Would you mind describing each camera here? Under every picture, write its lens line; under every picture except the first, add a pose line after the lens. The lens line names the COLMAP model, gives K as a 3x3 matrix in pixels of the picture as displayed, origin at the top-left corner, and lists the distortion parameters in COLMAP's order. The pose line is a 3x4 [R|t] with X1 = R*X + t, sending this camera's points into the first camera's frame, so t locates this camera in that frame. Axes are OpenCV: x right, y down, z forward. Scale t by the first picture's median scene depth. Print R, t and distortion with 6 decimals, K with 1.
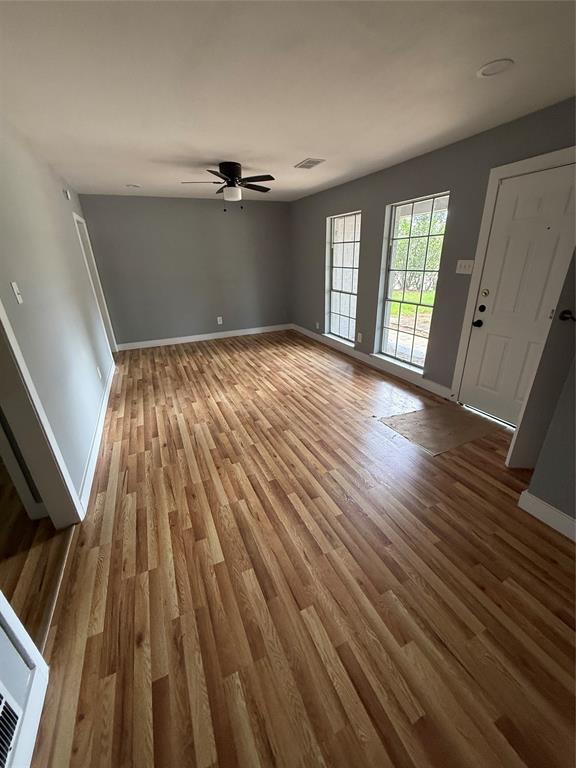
lens RADIAL K [[306.5, 0, 286.3], [0, 306.5, 383.7], [0, 0, 1]] dist [-0.001355, 0.000439]
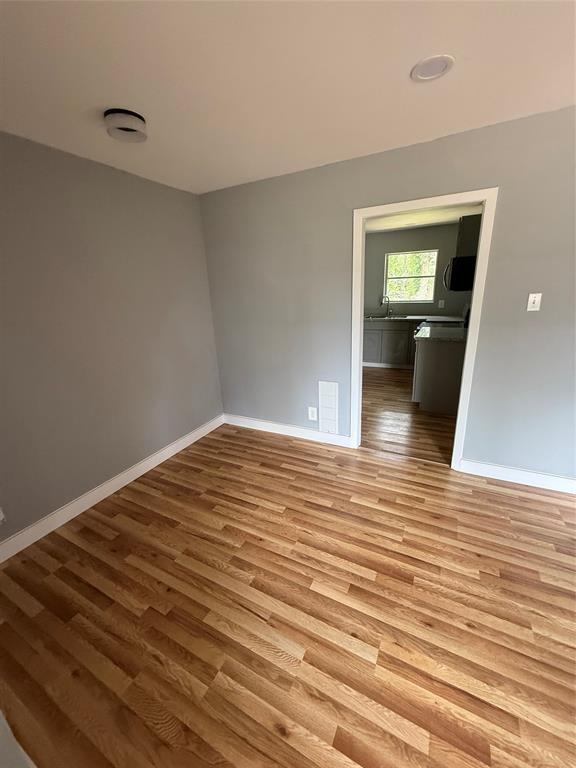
lens RADIAL K [[306.5, 0, 286.3], [0, 306.5, 383.7], [0, 0, 1]] dist [-0.001355, 0.000439]
pose [[-0.783125, 0.249877, -0.569453, 0.640145], [-0.171833, 0.793116, 0.584329, -0.568209], [0.597653, 0.555454, -0.578172, 1.261903]]
